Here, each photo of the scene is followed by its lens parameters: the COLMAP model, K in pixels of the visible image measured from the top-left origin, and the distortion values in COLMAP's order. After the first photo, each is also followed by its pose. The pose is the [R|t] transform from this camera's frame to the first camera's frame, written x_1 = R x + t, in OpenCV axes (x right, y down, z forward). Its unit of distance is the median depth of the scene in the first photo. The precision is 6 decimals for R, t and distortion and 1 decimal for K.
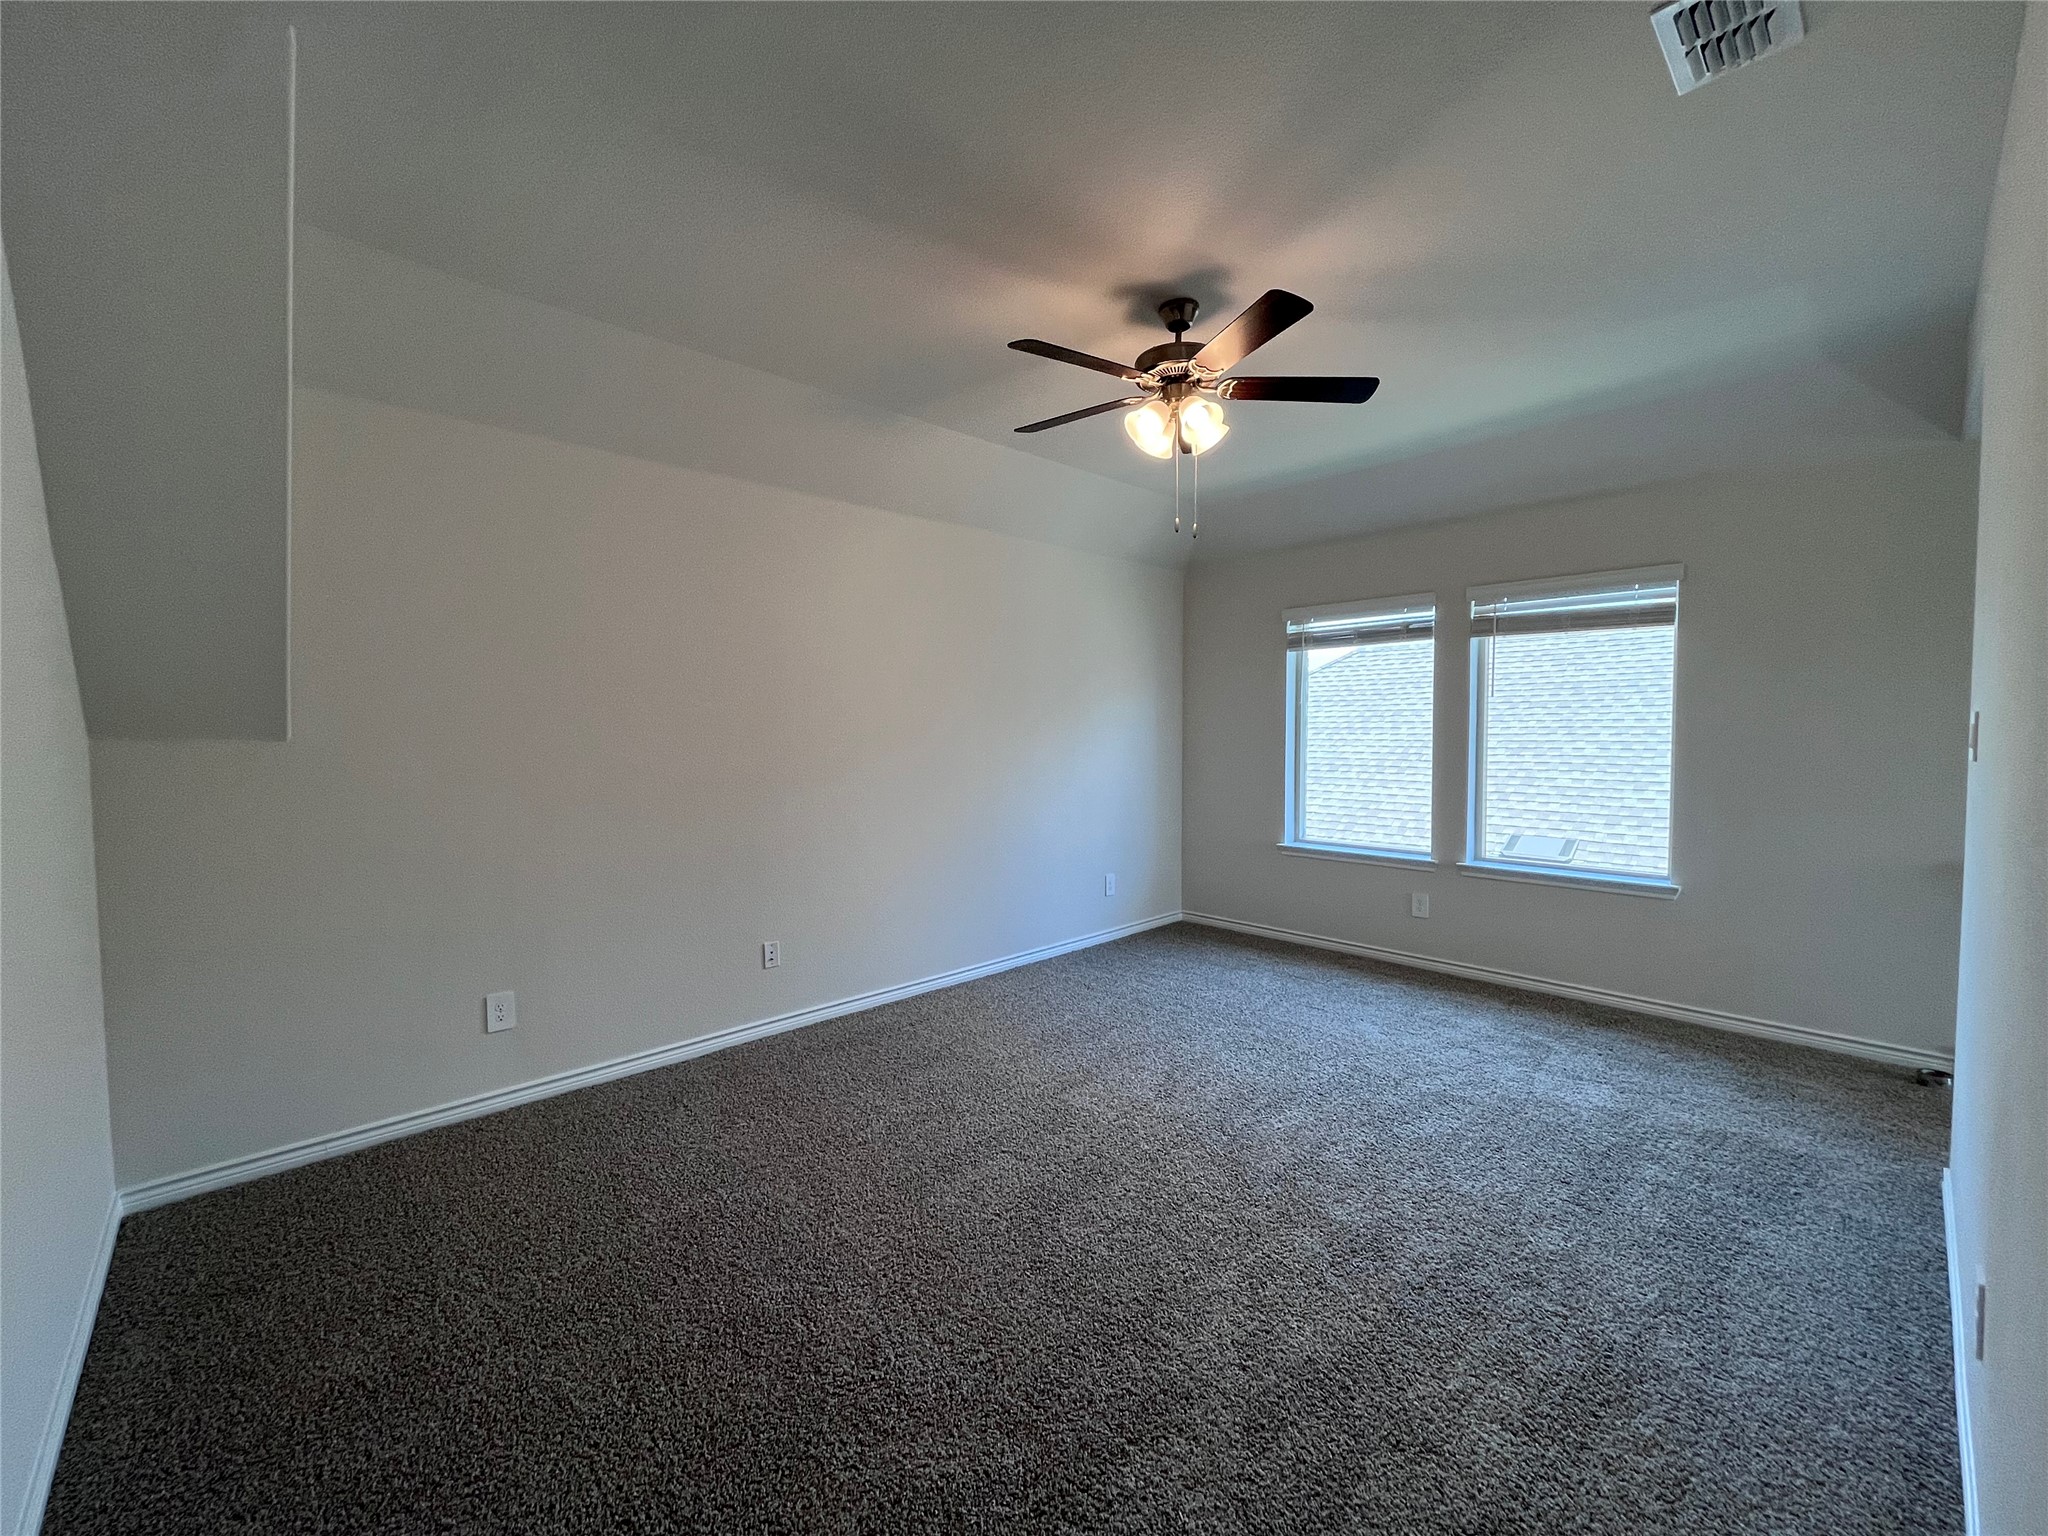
lens RADIAL K [[822.4, 0, 1008.6], [0, 822.4, 757.2], [0, 0, 1]] dist [-0.006526, 0.000781]
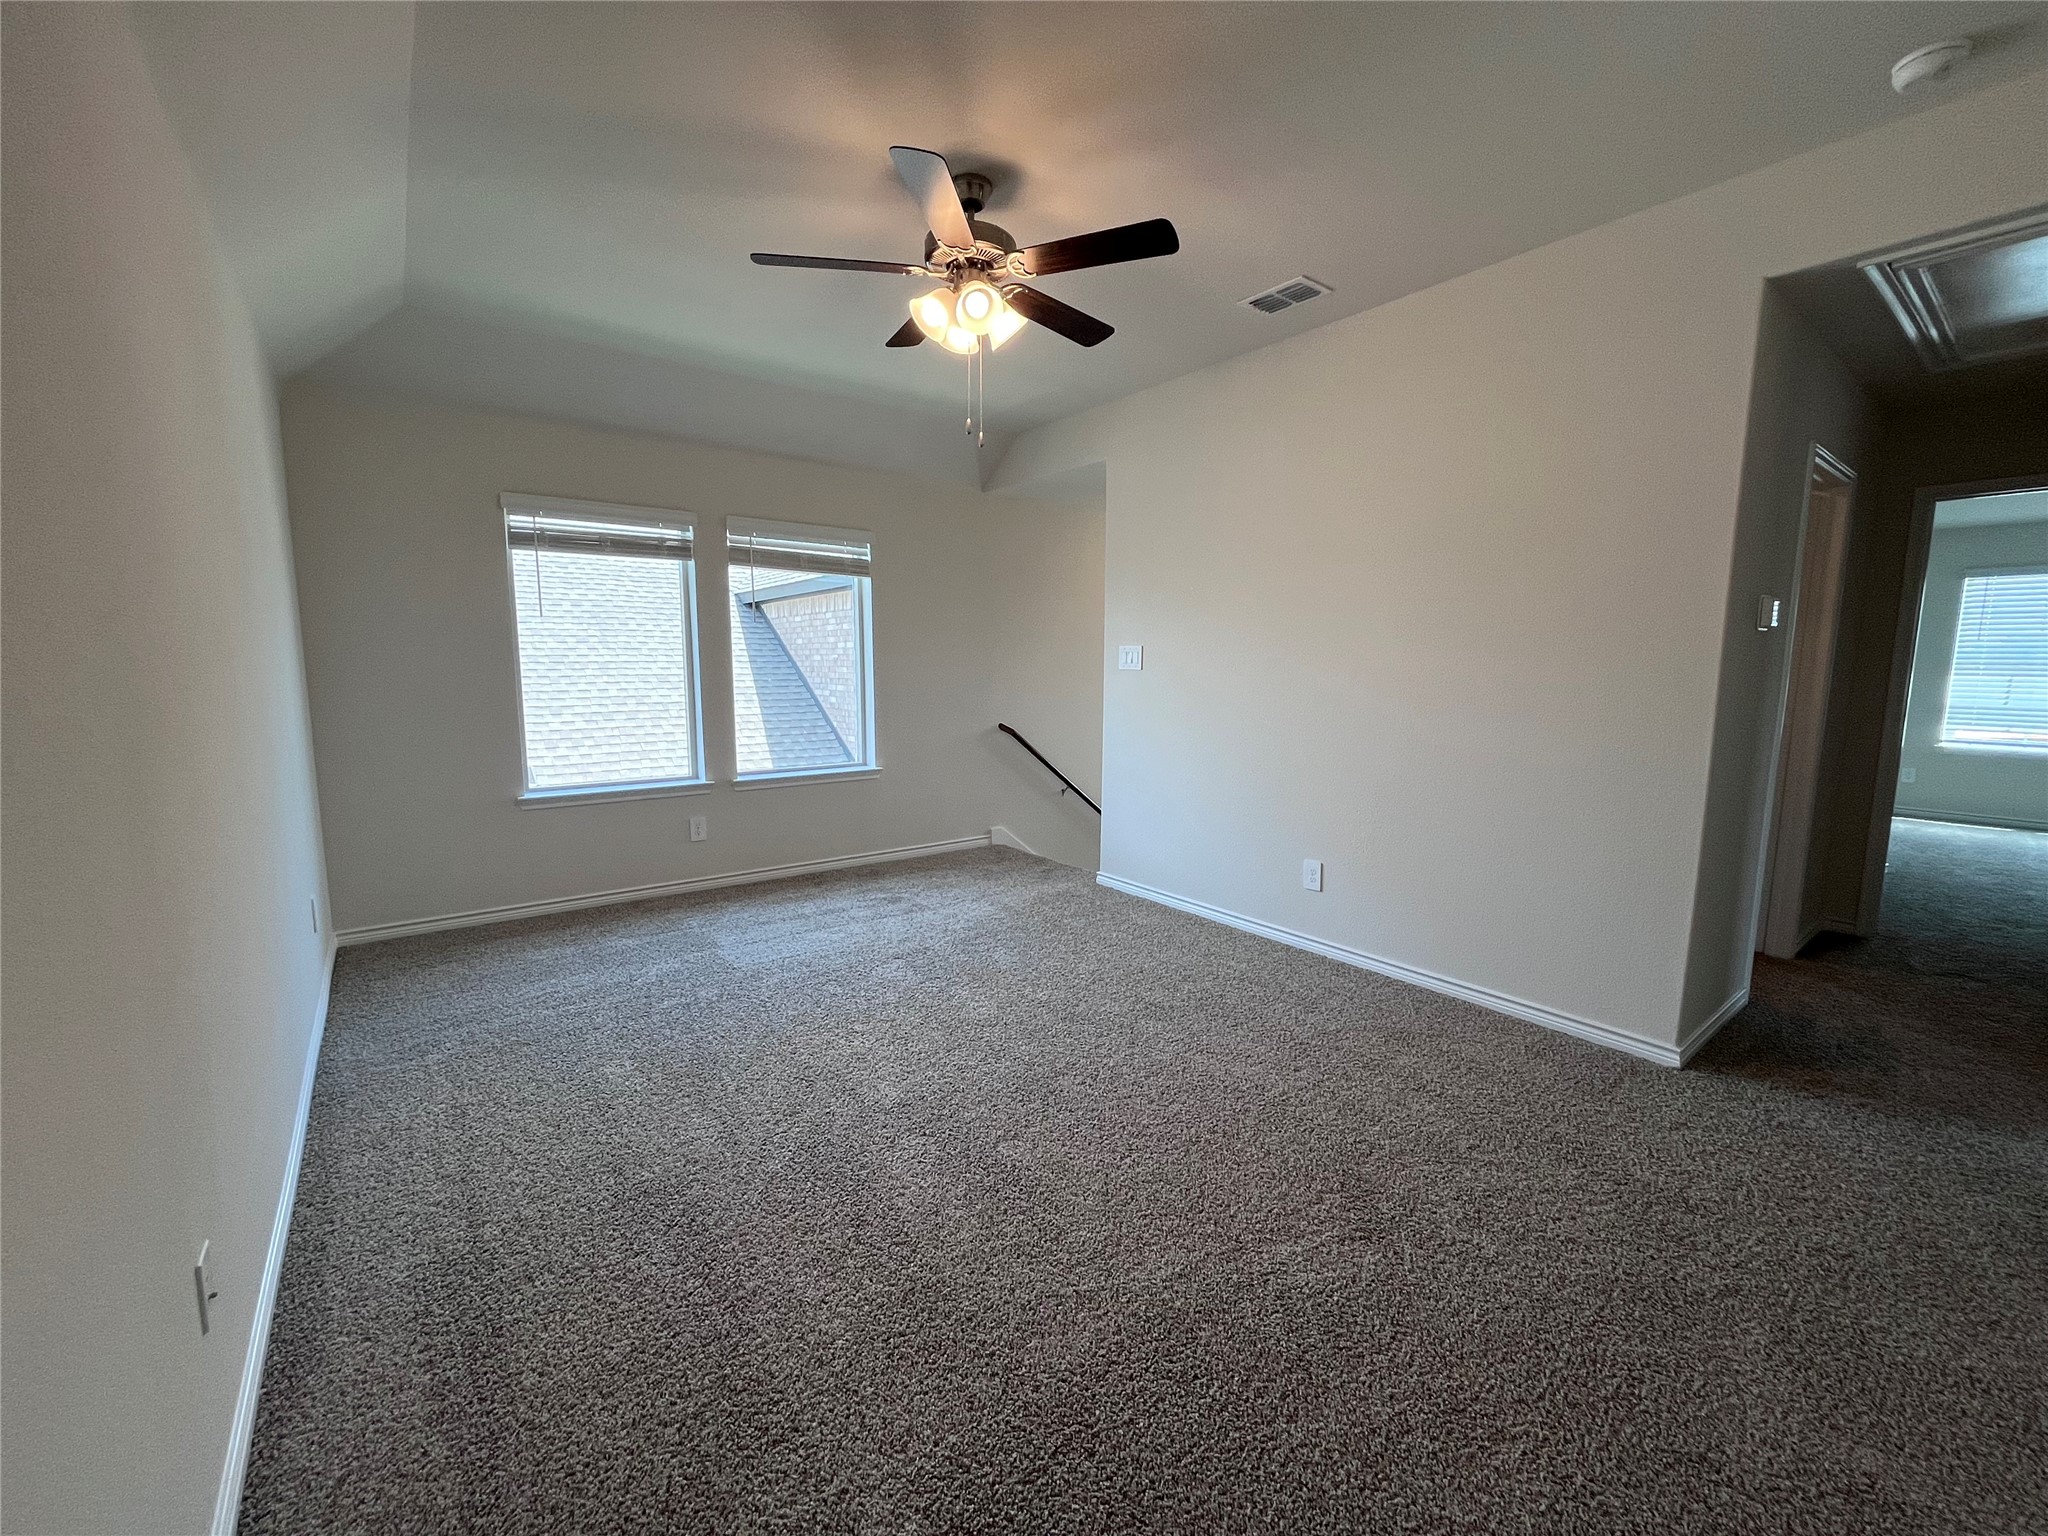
lens RADIAL K [[822.4, 0, 1026.1], [0, 822.4, 772.3], [0, 0, 1]] dist [-0.006526, 0.000781]
pose [[0.097264, -0.133523, 0.986261, -0.554712], [0.028304, 0.990930, 0.131363, -0.012415], [-0.994856, 0.015138, 0.100161, 0.615940]]
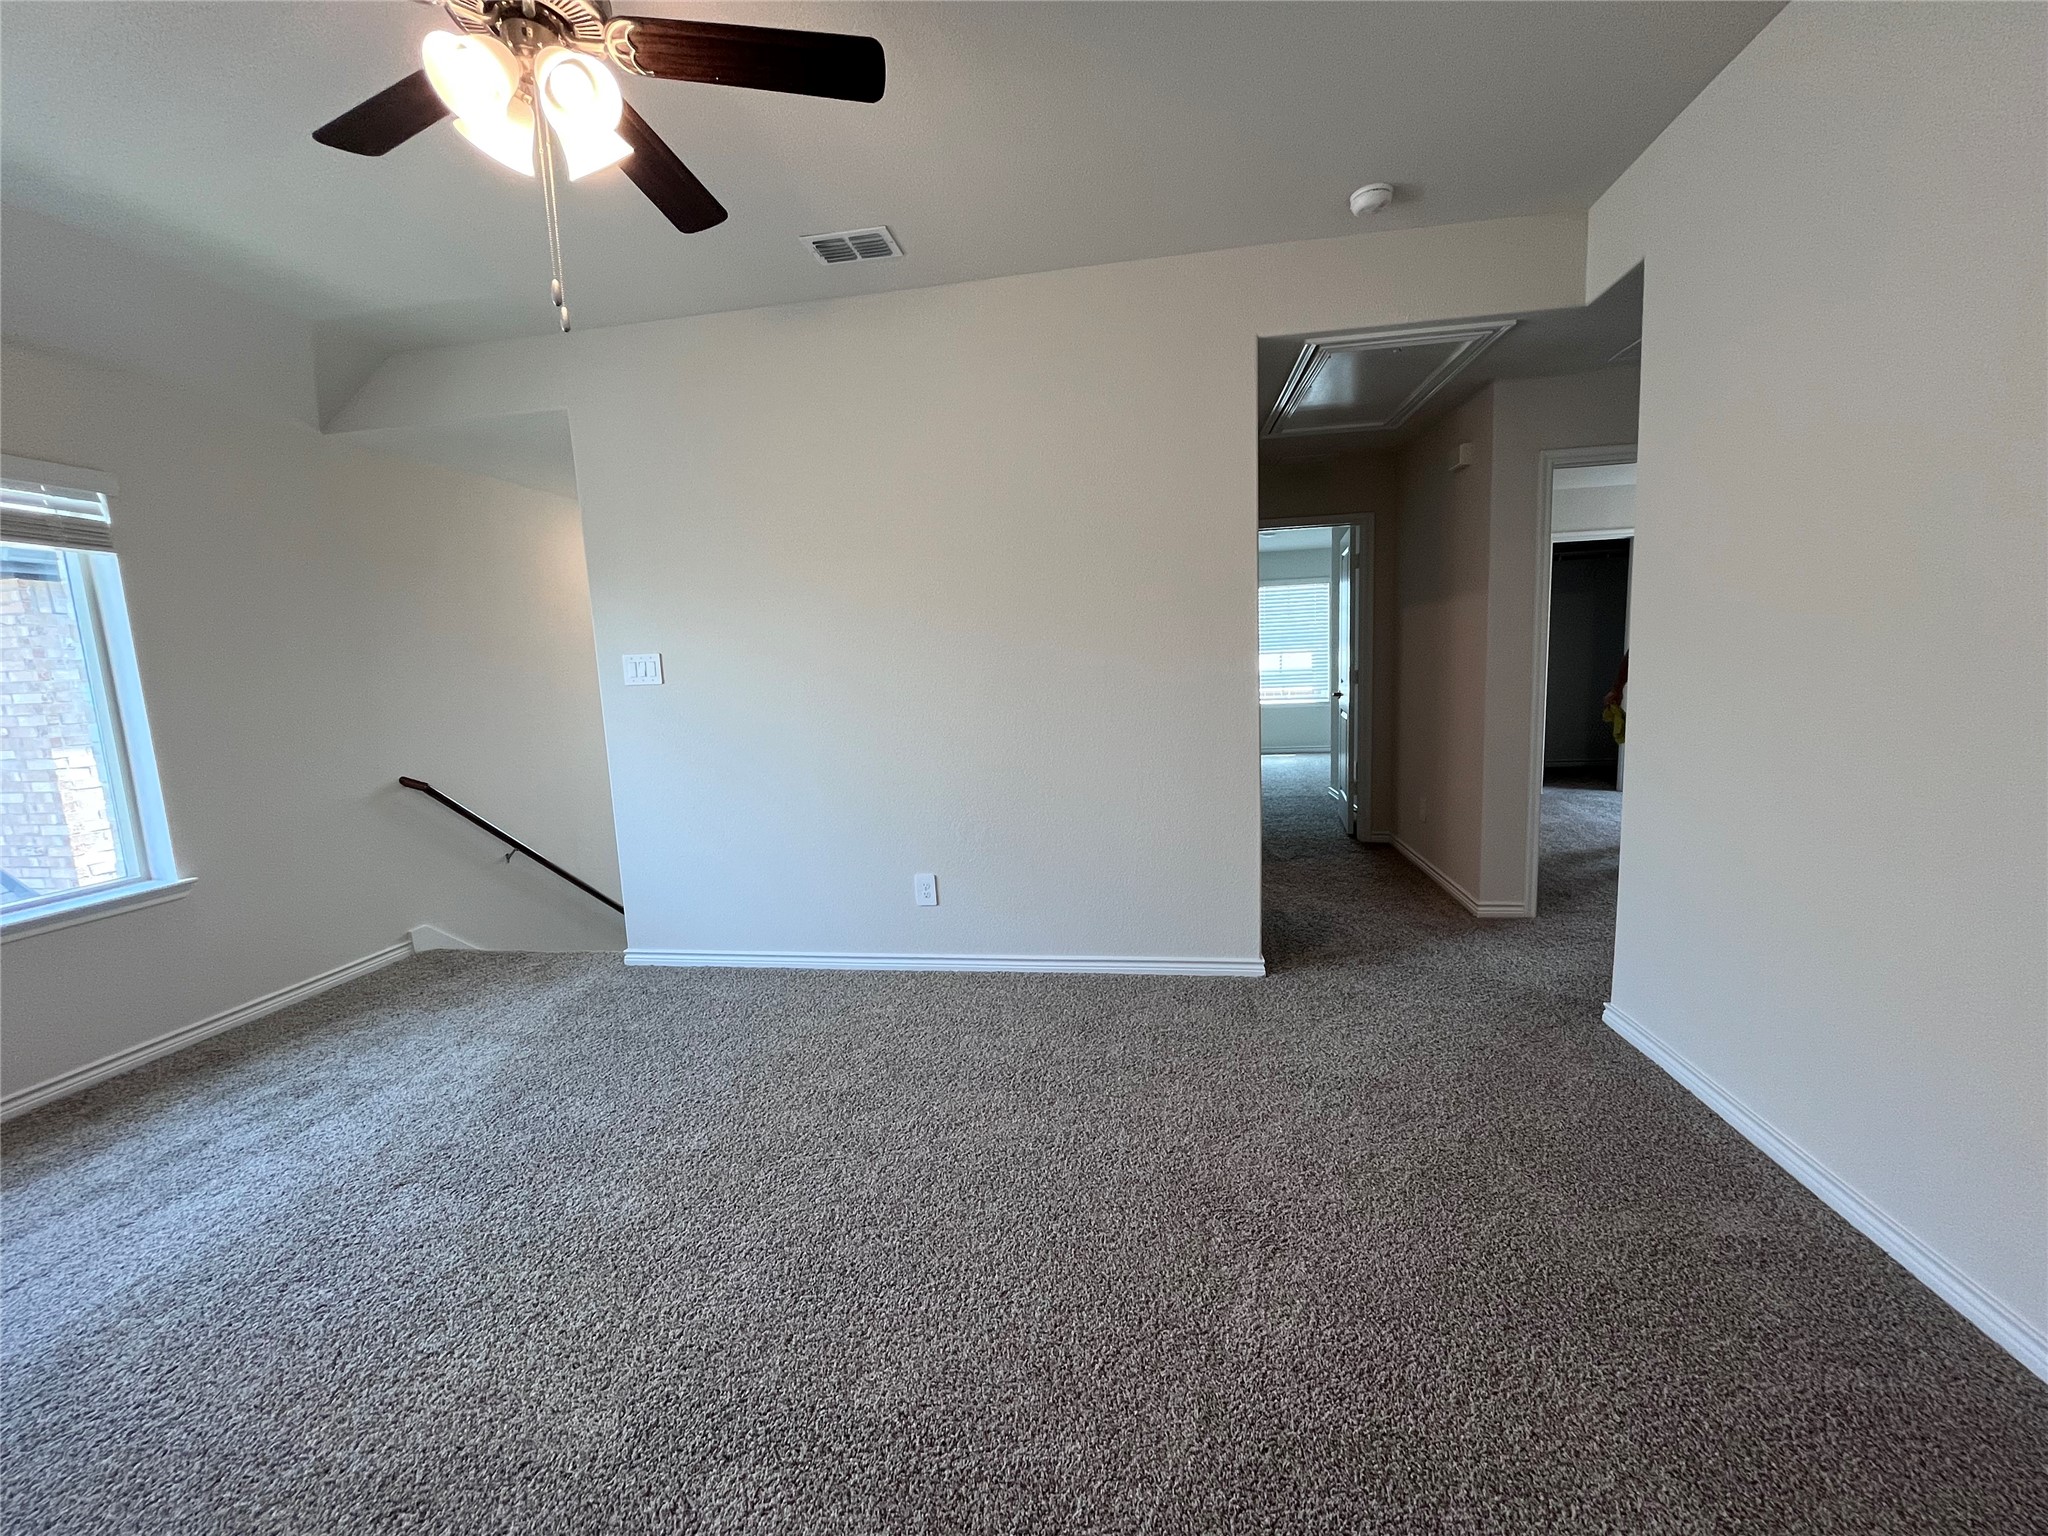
lens RADIAL K [[822.4, 0, 1015.9], [0, 822.4, 770.0], [0, 0, 1]] dist [-0.006526, 0.000781]
pose [[-0.614704, -0.079544, 0.784736, -0.335263], [0.070085, 0.985458, 0.154790, -0.018579], [-0.785638, 0.150148, -0.600191, 0.830587]]
